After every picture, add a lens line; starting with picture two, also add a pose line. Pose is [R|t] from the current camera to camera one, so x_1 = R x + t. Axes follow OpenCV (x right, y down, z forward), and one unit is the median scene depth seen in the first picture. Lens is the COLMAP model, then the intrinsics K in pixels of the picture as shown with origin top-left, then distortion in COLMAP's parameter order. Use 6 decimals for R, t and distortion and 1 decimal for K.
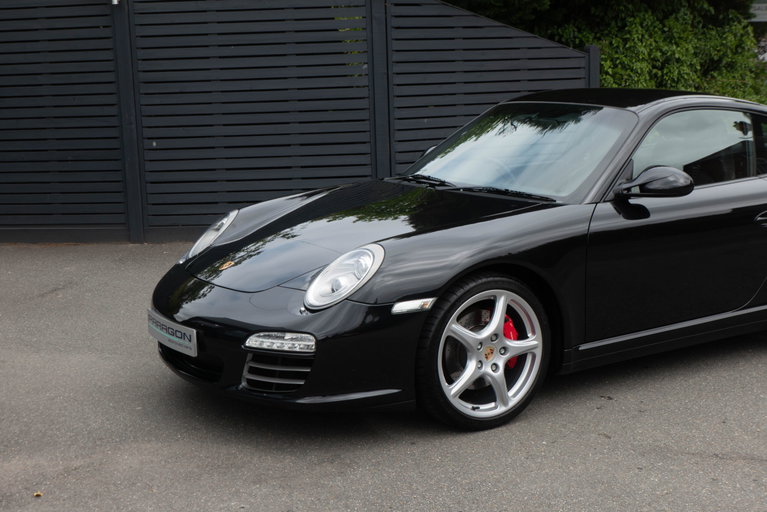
lens RADIAL K [[1150.7, 0, 384.8], [0, 1150.7, 241.6], [0, 0, 1]] dist [0.068991, -0.453832]
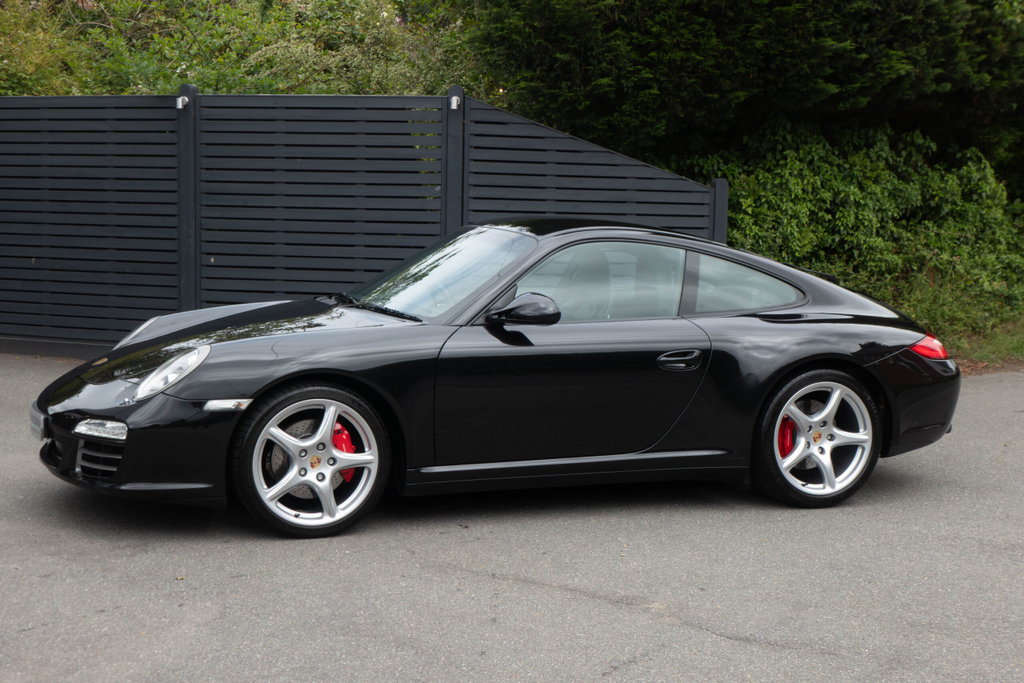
lens RADIAL K [[1536.3, 0, 513.7], [0, 1536.3, 322.3], [0, 0, 1]] dist [0.068991, -0.453832]
pose [[0.981798, 0.066844, -0.177778, 0.249714], [-0.079589, 0.994671, -0.065544, 0.025144], [0.172449, 0.078500, 0.981885, -0.154331]]
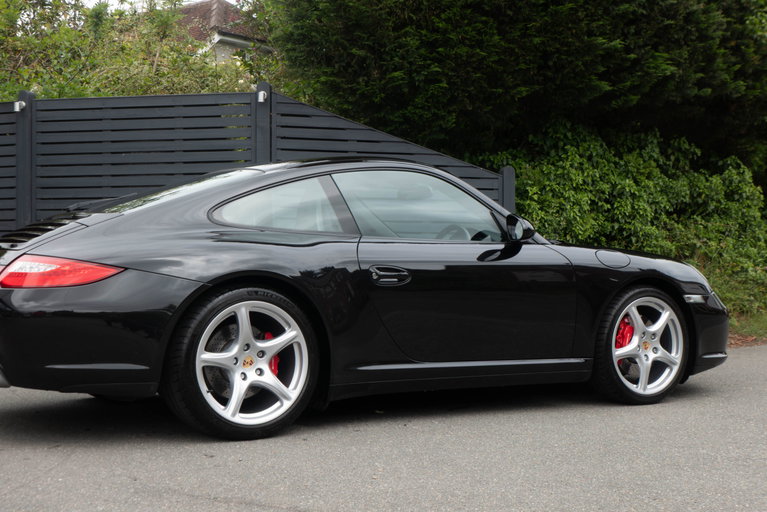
lens RADIAL K [[1150.7, 0, 384.8], [0, 1150.7, 241.6], [0, 0, 1]] dist [0.068991, -0.453832]
pose [[0.982823, 0.027826, -0.182443, 0.266168], [-0.060312, 0.982715, -0.175023, 0.066079], [0.174420, 0.183020, 0.967513, 0.074276]]
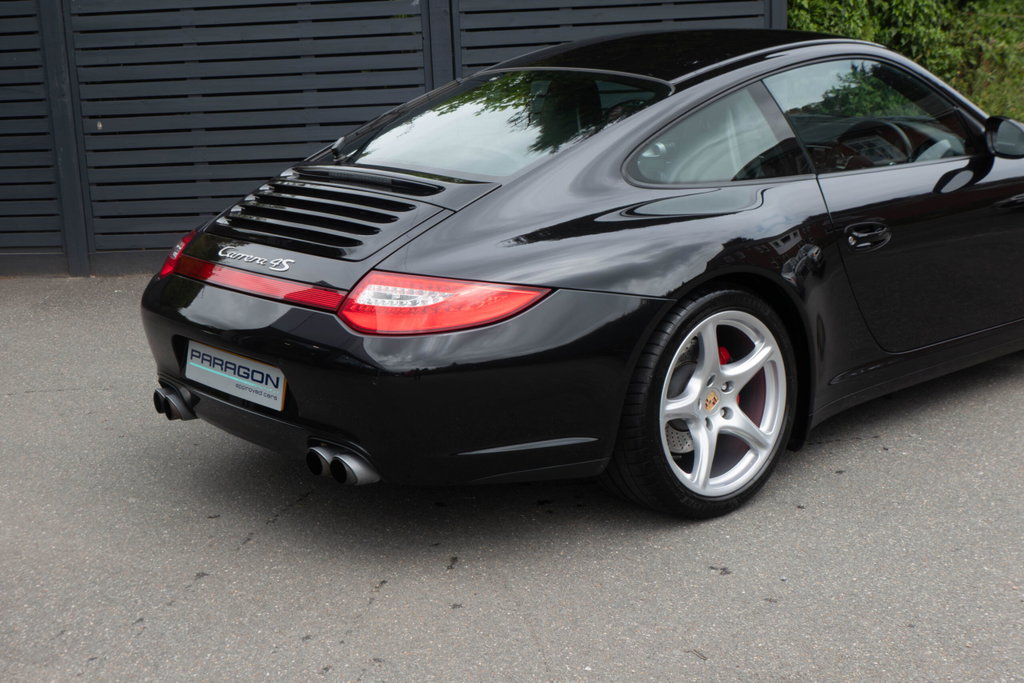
lens RADIAL K [[1536.3, 0, 513.7], [0, 1536.3, 322.3], [0, 0, 1]] dist [0.068991, -0.453832]
pose [[0.999379, -0.006537, -0.034636, 0.063747], [0.008496, 0.998353, 0.056733, -0.019914], [0.034208, -0.056992, 0.997788, 0.122159]]
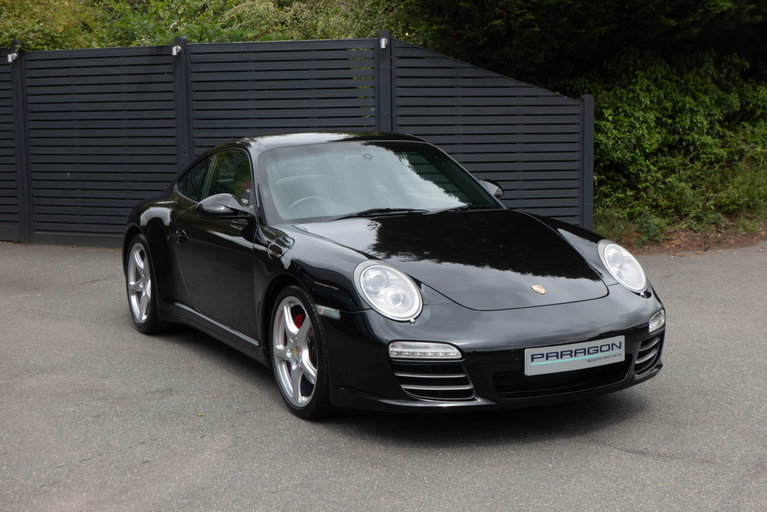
lens RADIAL K [[1146.5, 0, 382.7], [0, 1146.5, 242.3], [0, 0, 1]] dist [0.044056, -0.363507]
pose [[0.977926, 0.042447, -0.204592, 0.228452], [-0.050457, 0.998144, -0.034092, 0.022624], [0.202766, 0.043662, 0.978253, -0.135679]]
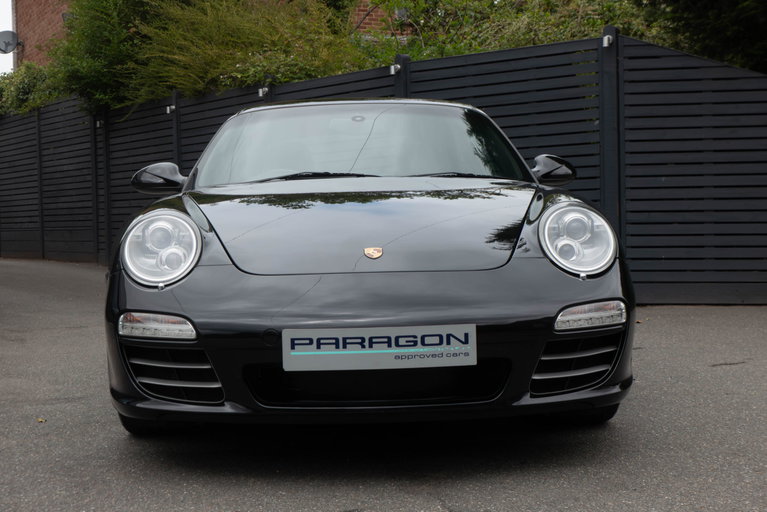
lens RADIAL K [[1143.1, 0, 395.1], [0, 1143.1, 255.7], [0, 0, 1]] dist [0.016744, -0.008563]
pose [[0.797592, 0.036071, -0.602118, 0.413512], [-0.104661, 0.991345, -0.079250, 0.051634], [0.594049, 0.126228, 0.794464, 0.138962]]
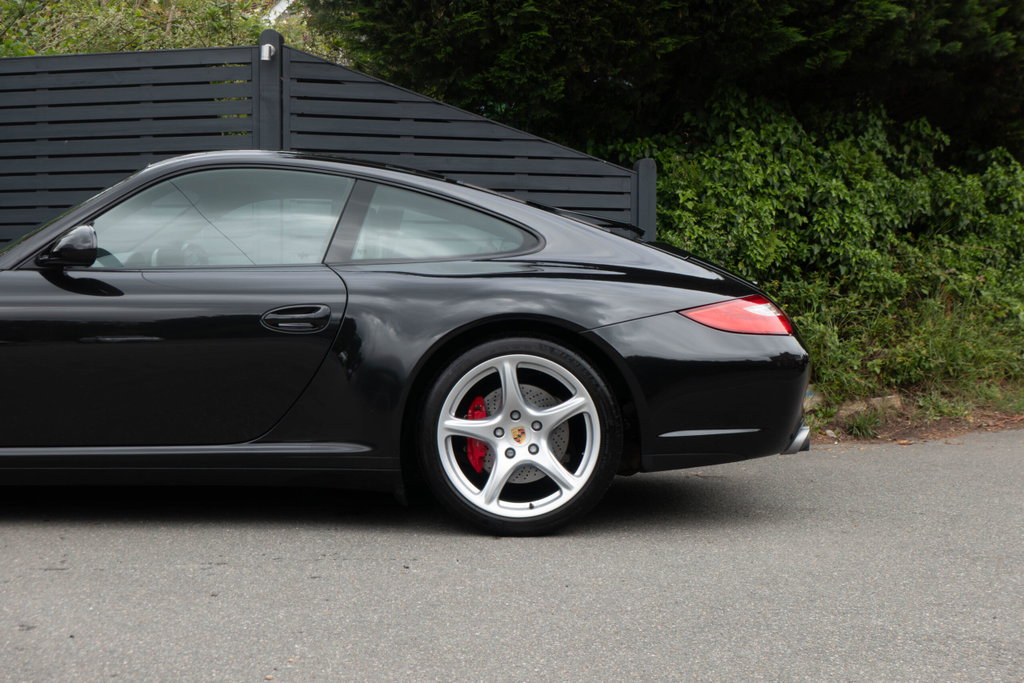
lens RADIAL K [[1536.3, 0, 513.7], [0, 1536.3, 322.3], [0, 0, 1]] dist [0.068991, -0.453832]
pose [[0.976217, 0.033618, -0.214175, 0.305121], [-0.065816, 0.987236, -0.145030, 0.046842], [0.206566, 0.155677, 0.965969, 0.192269]]
